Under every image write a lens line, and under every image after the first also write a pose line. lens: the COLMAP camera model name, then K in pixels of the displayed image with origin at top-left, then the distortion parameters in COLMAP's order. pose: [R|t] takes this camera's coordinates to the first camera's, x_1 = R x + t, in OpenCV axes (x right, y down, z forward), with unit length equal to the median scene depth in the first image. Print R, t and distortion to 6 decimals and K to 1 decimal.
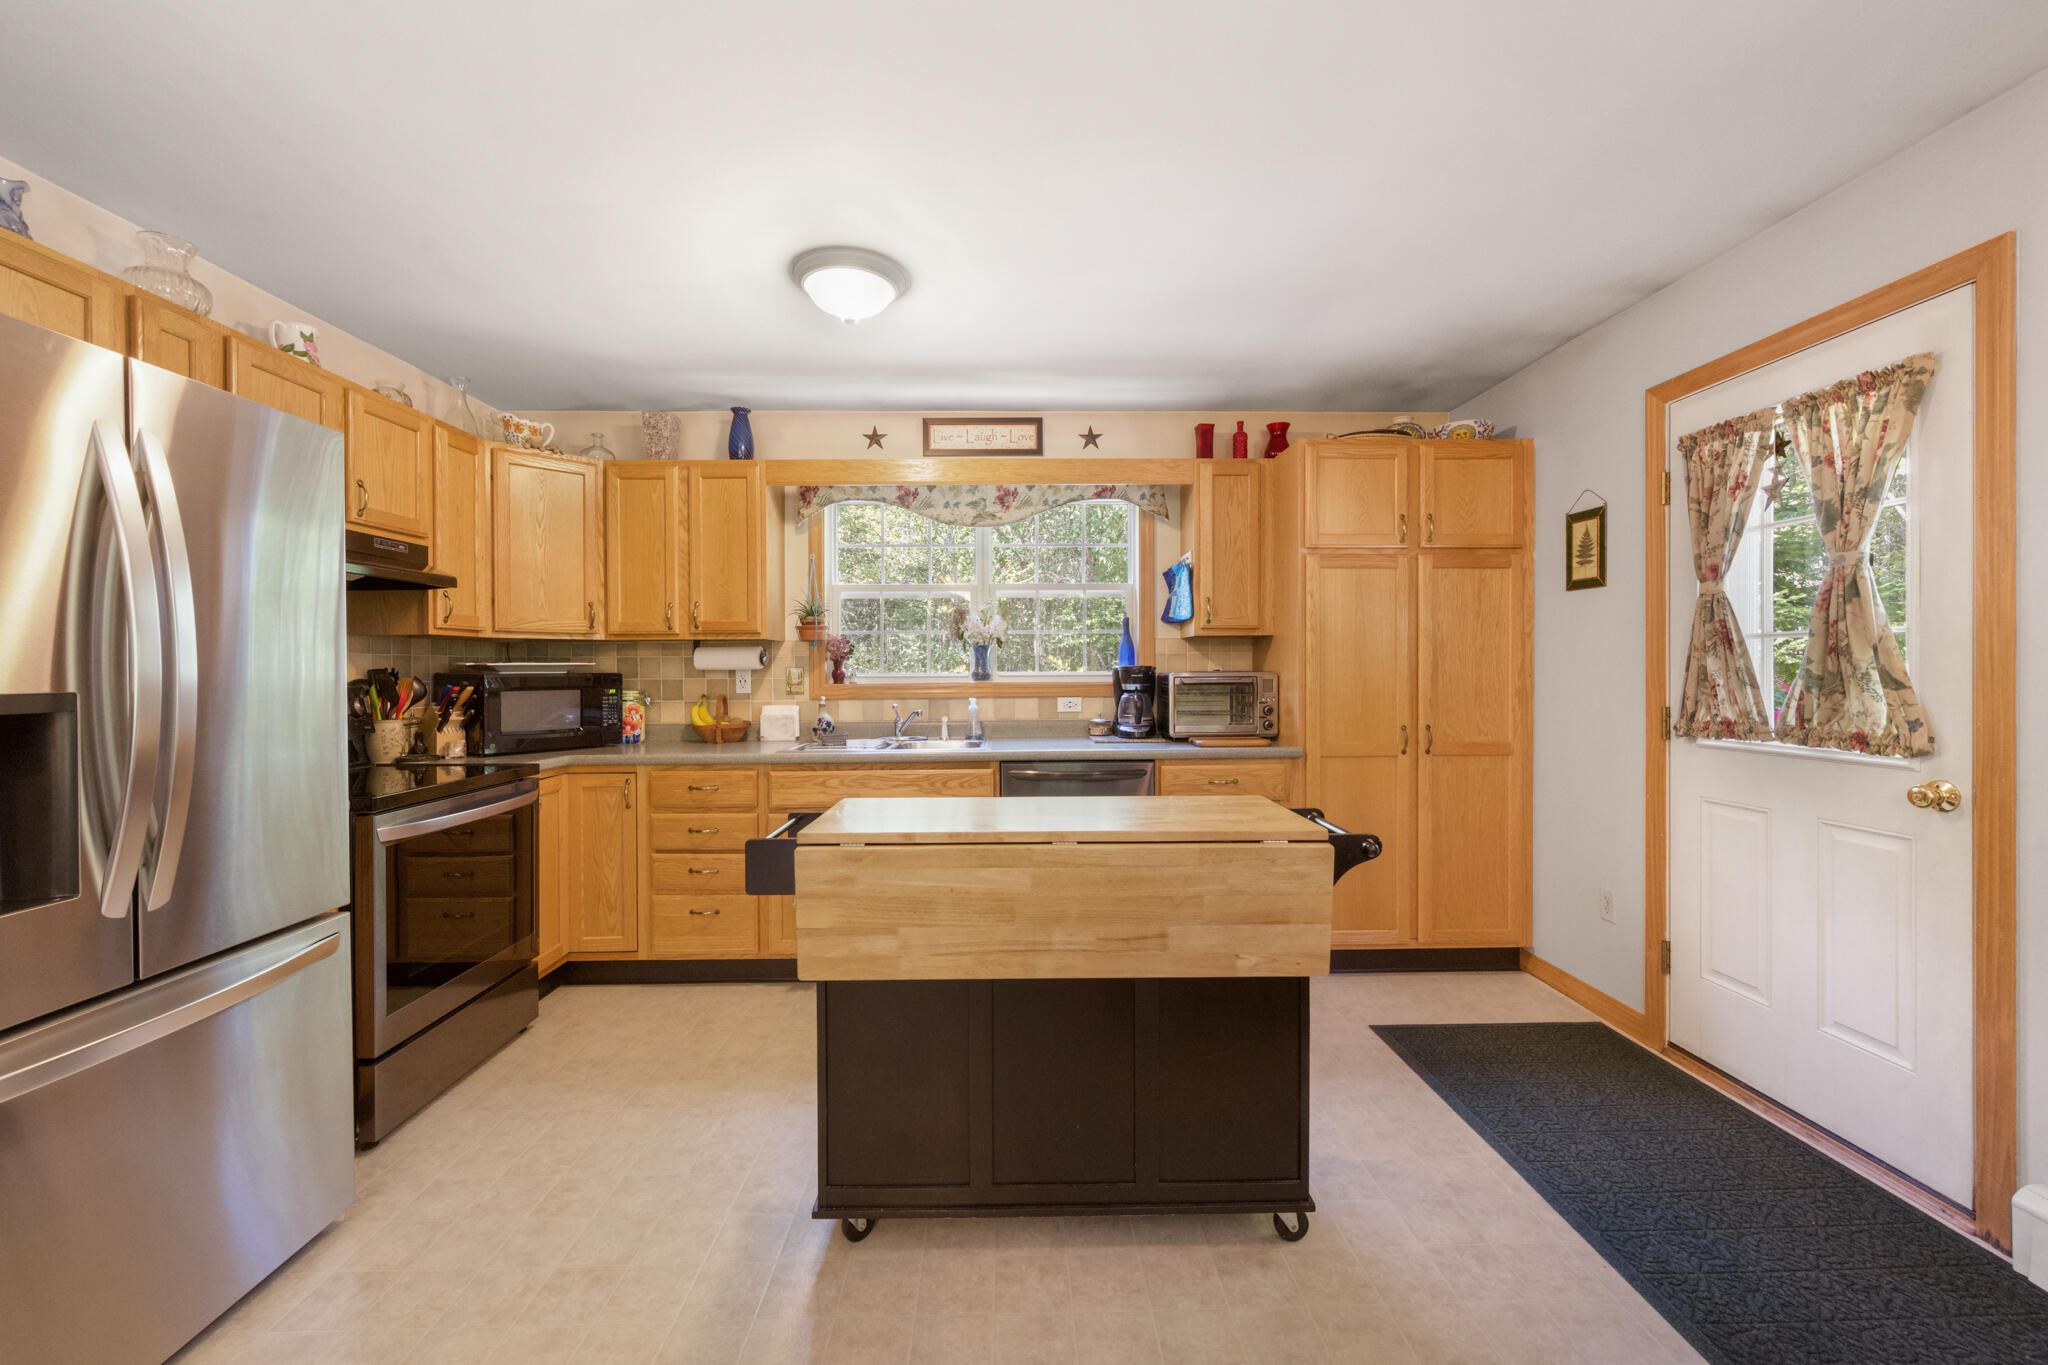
lens RADIAL K [[809.7, 0, 1019.0], [0, 809.7, 676.8], [0, 0, 1]] dist [0.000432, 0.000444]
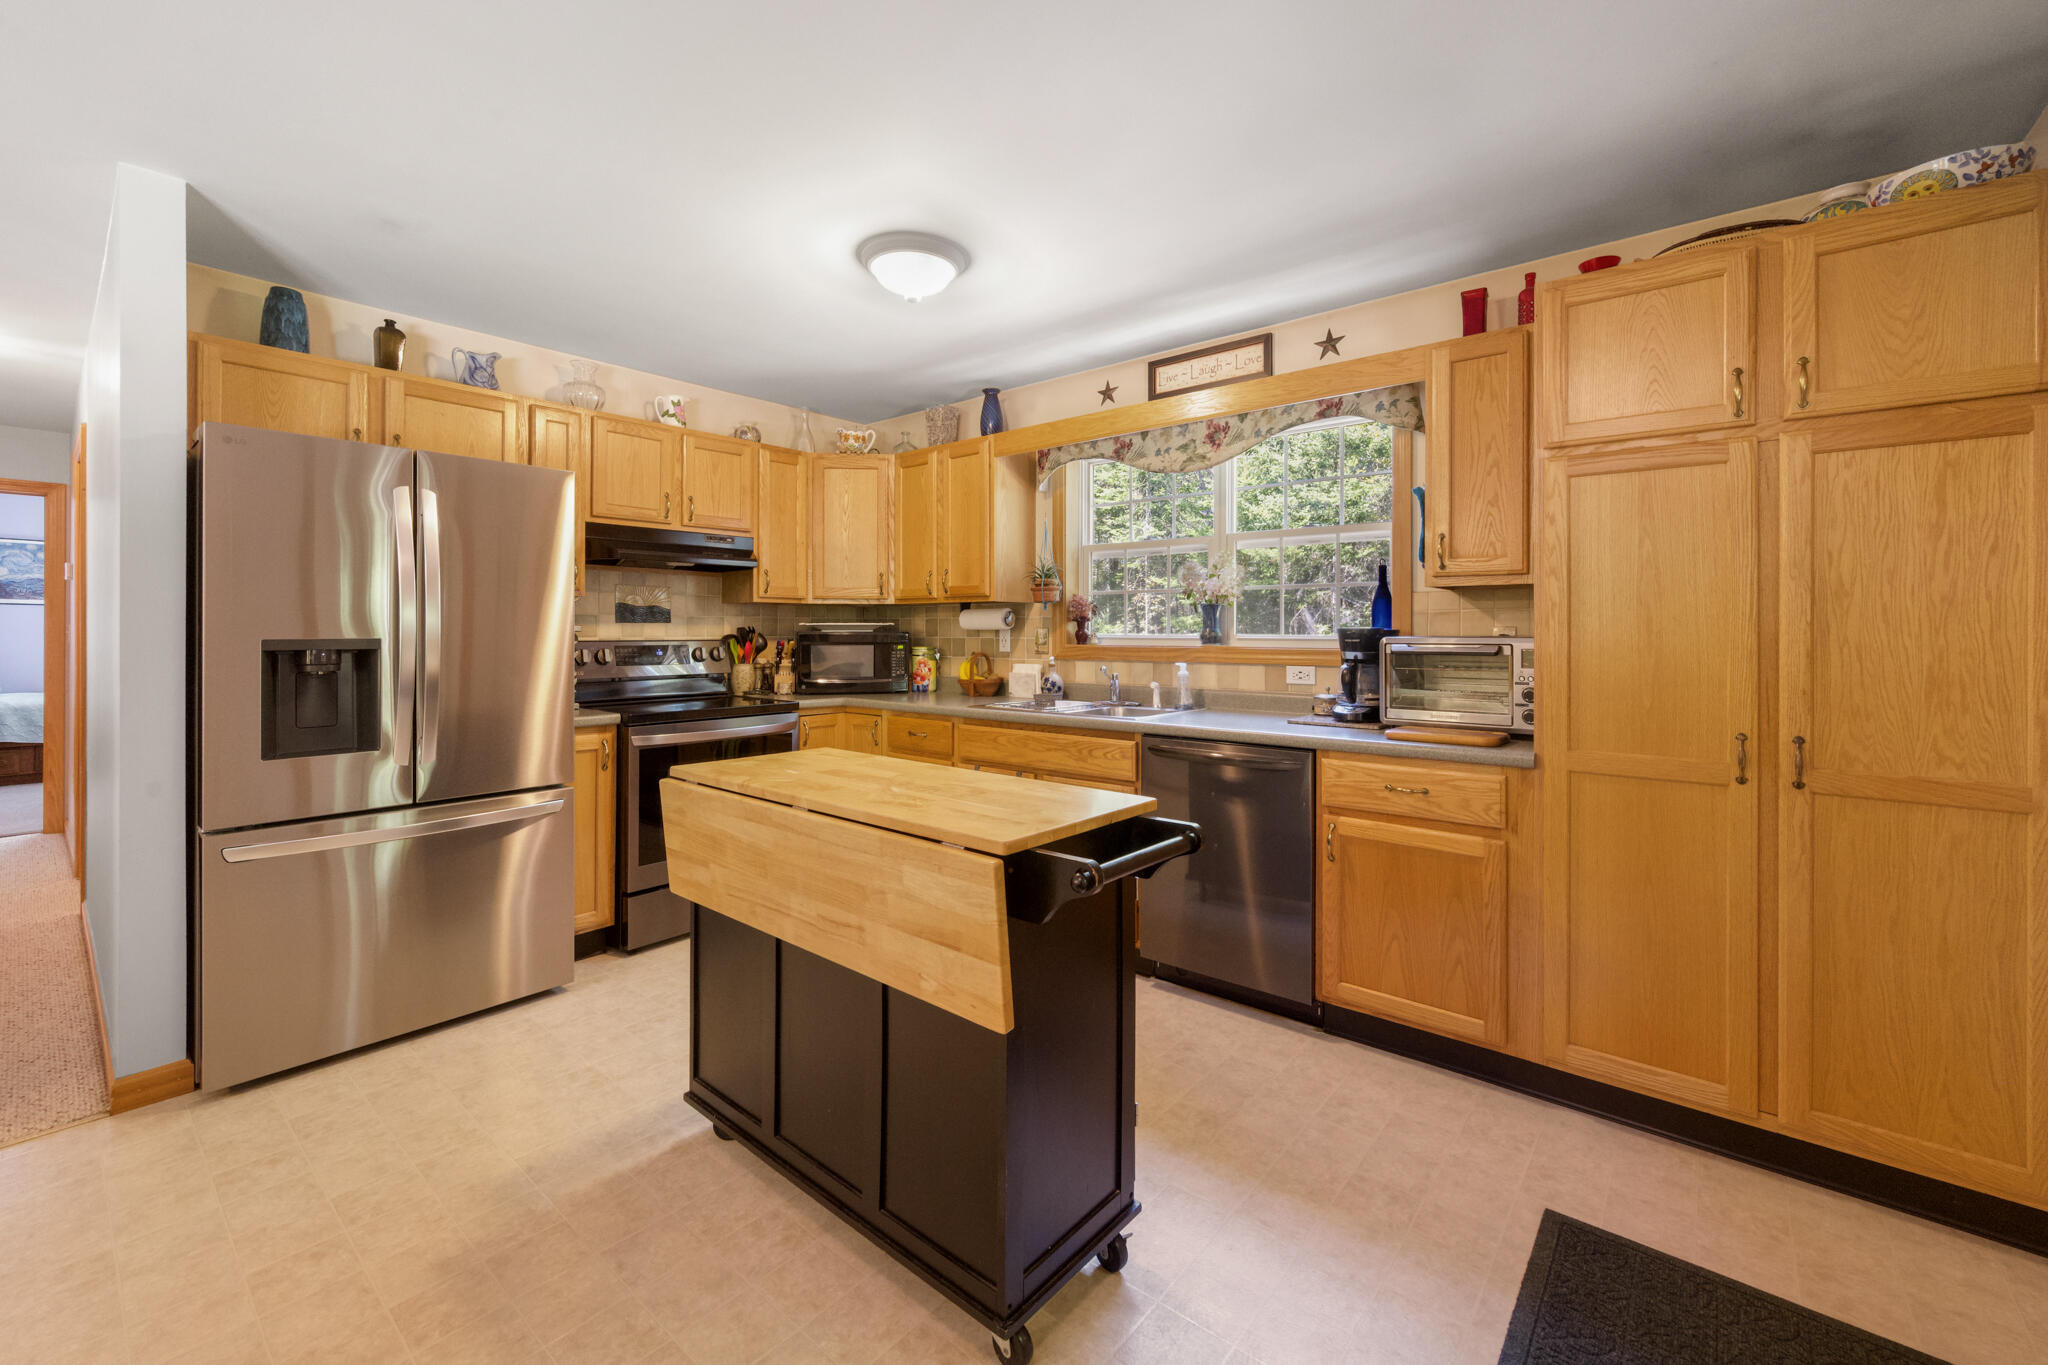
lens RADIAL K [[828.3, 0, 1029.8], [0, 828.3, 630.4], [0, 0, 1]] dist [-0.001217, -0.000361]
pose [[0.754234, 0.007052, -0.656568, 0.424824], [-0.013379, 0.999900, -0.004630, -0.003418], [0.656470, 0.012276, 0.754253, 0.199155]]
